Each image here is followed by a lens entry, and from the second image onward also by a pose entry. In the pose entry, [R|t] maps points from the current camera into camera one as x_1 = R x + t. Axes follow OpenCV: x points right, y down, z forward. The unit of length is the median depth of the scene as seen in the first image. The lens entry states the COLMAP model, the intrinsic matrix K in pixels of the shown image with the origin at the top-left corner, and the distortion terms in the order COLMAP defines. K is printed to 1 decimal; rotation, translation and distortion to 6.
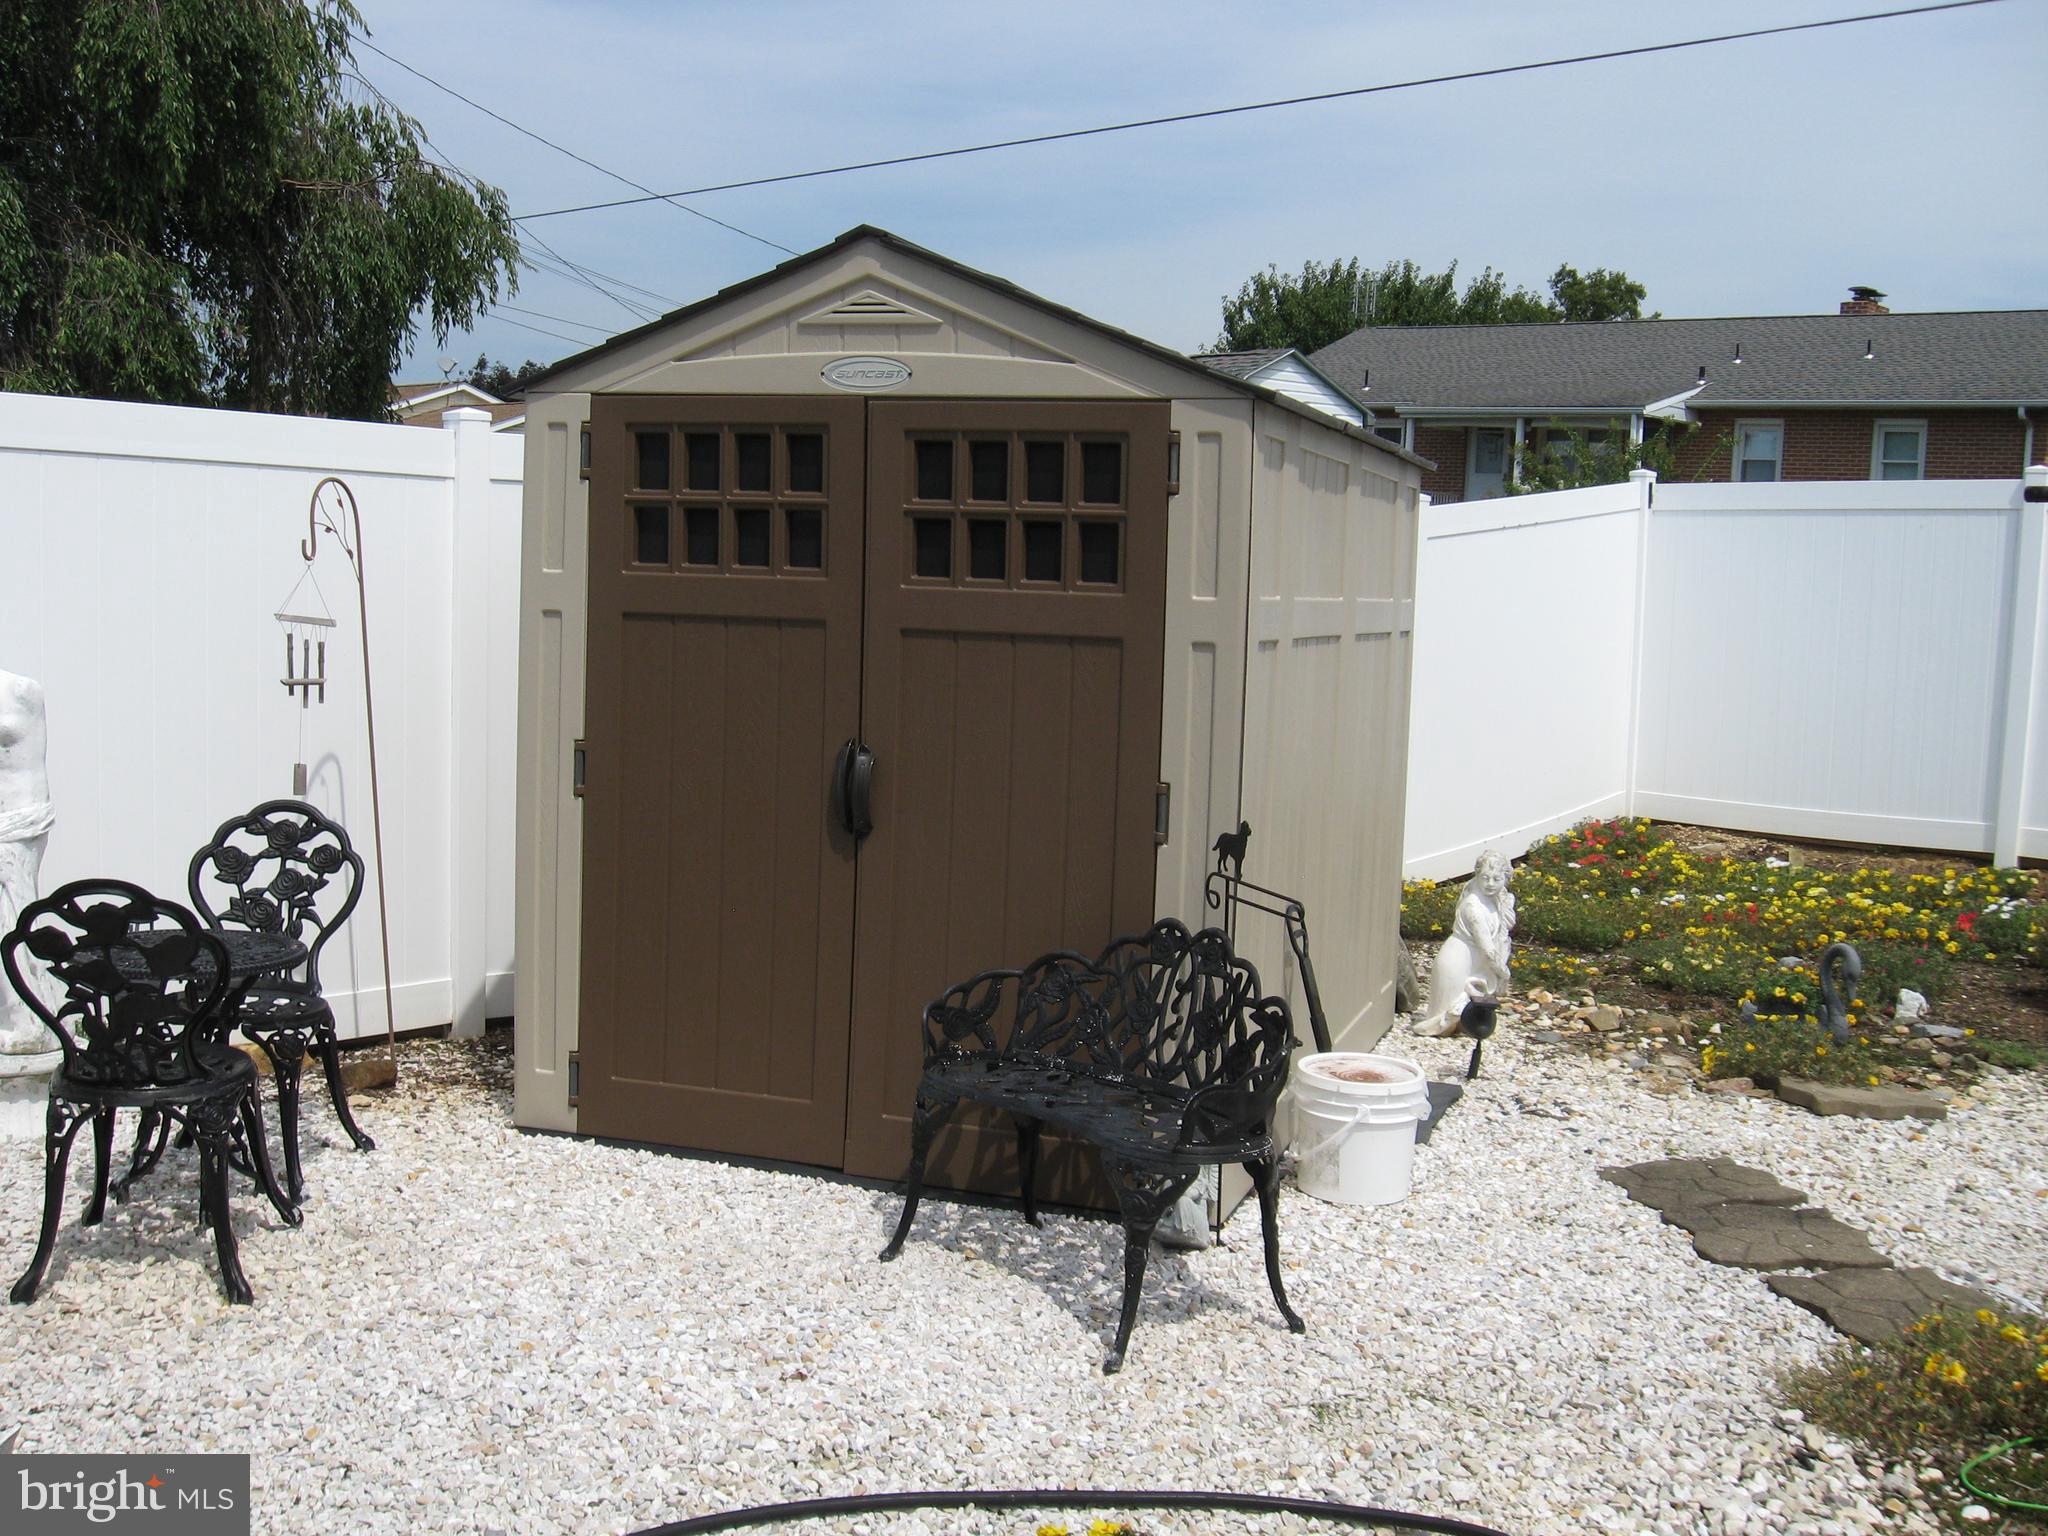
lens RADIAL K [[2550.2, 0, 1023.8], [0, 2550.2, 729.0], [0, 0, 1]] dist [-0.128959, 0.003496]
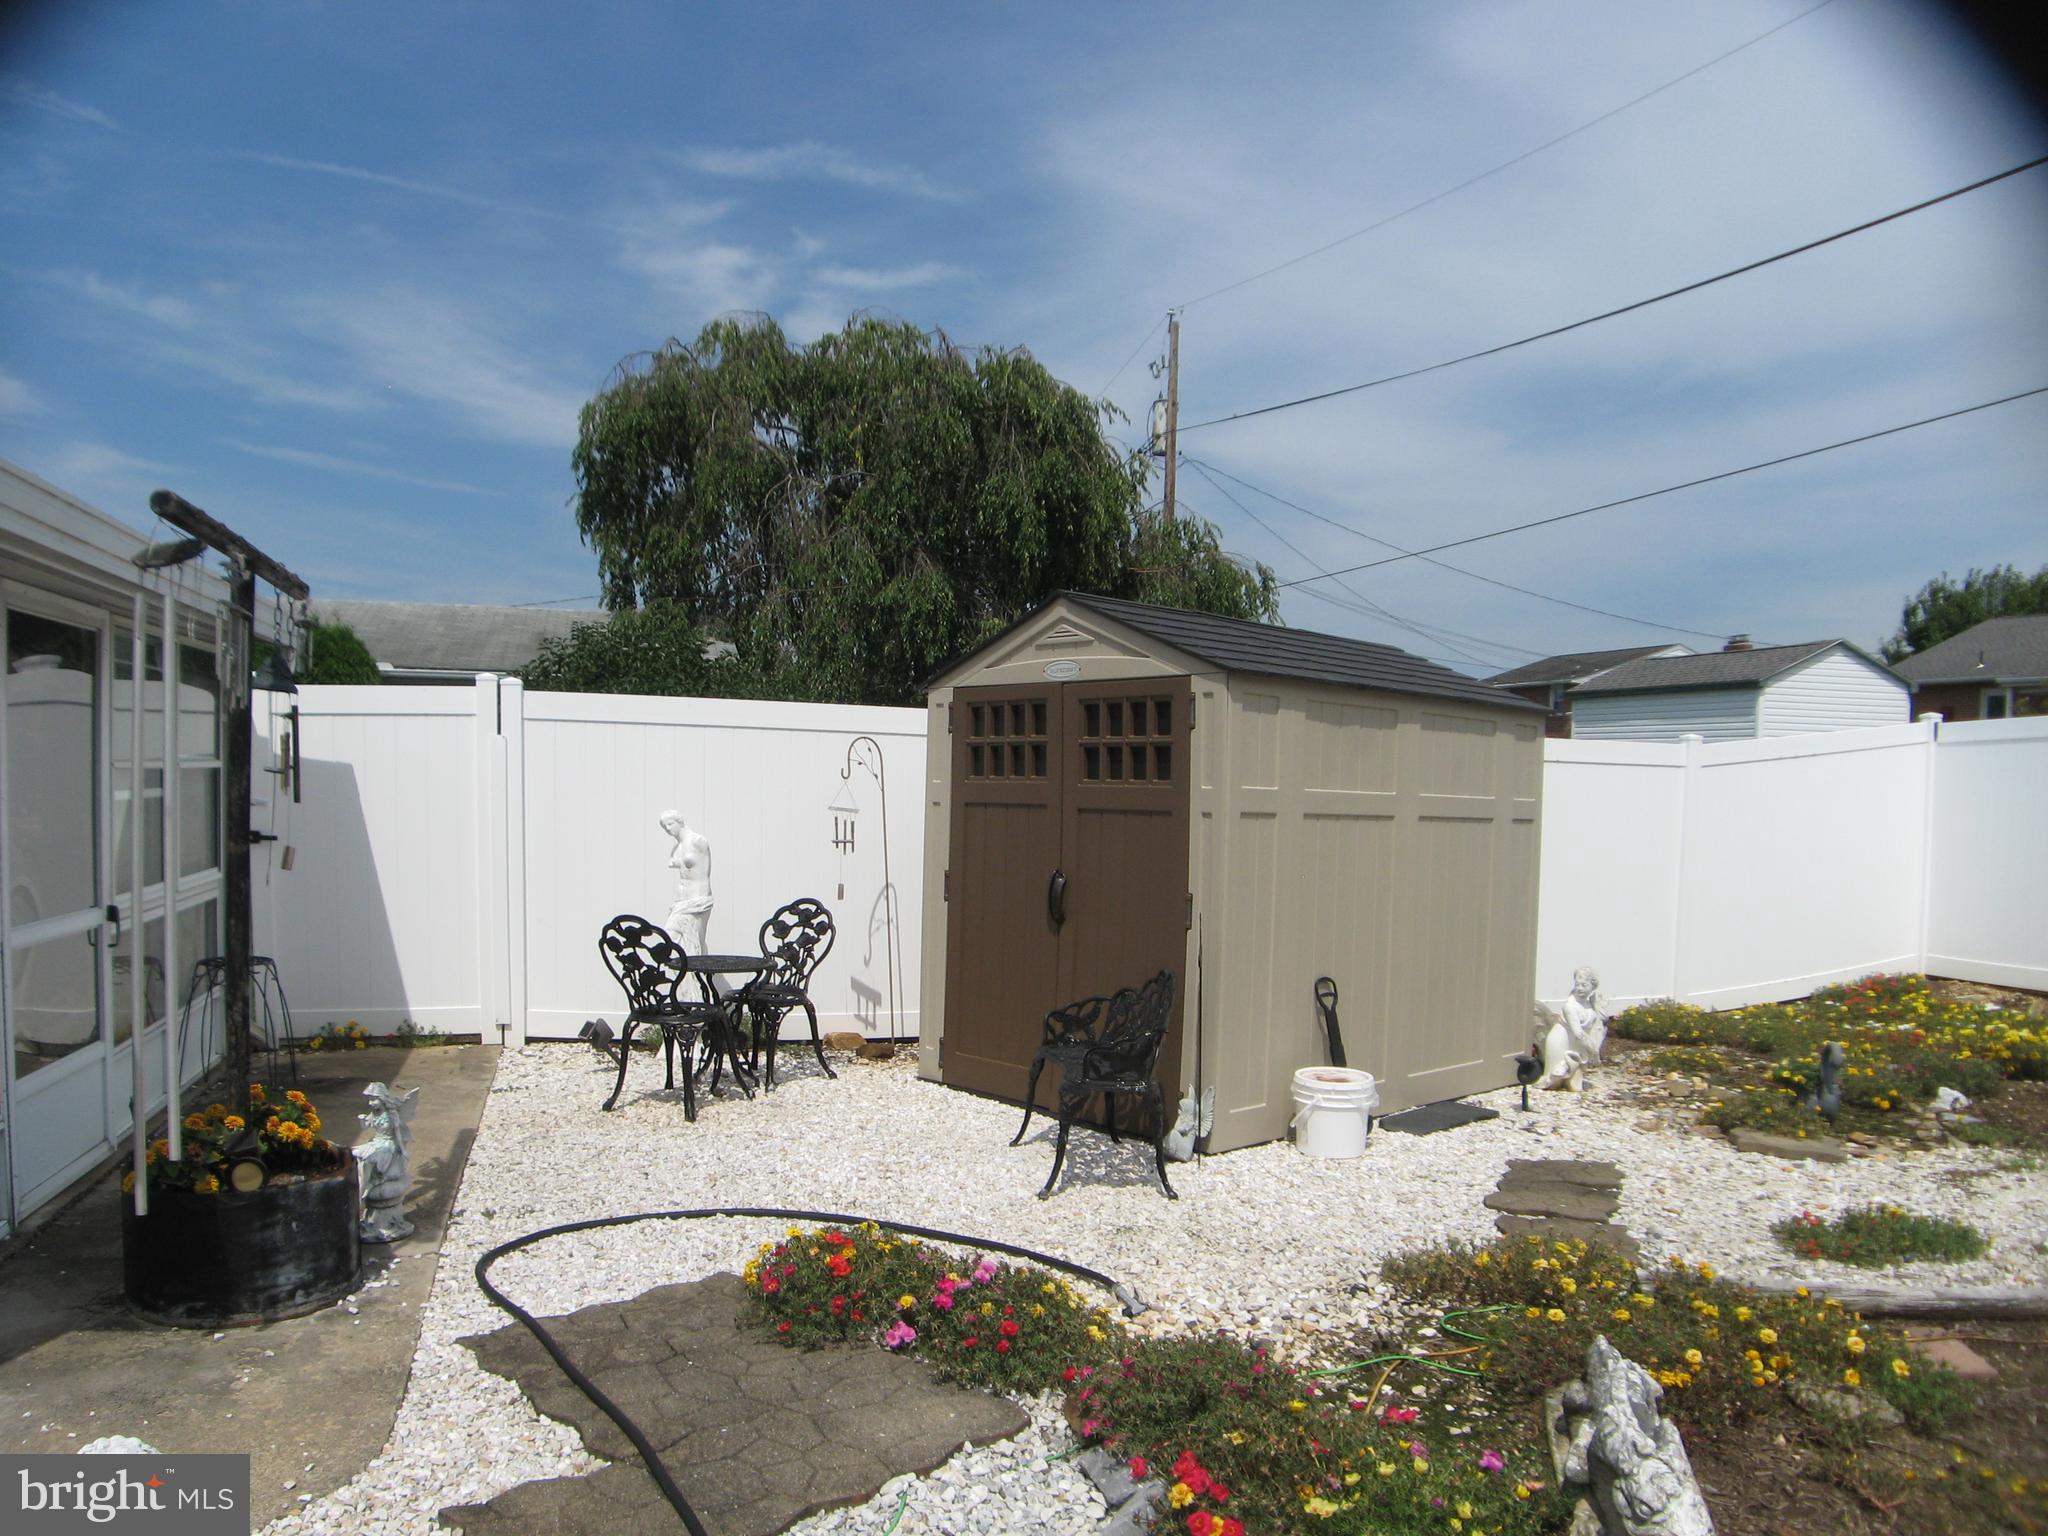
lens RADIAL K [[2095.8, 0, 1024.0], [0, 2095.8, 768.0], [0, 0, 1]] dist [-0.119831, 0.006848]
pose [[0.804257, -0.026581, -0.593687, 0.815597], [-0.036741, 0.994864, -0.094315, 0.074910], [0.593145, 0.097666, 0.799150, -0.219952]]
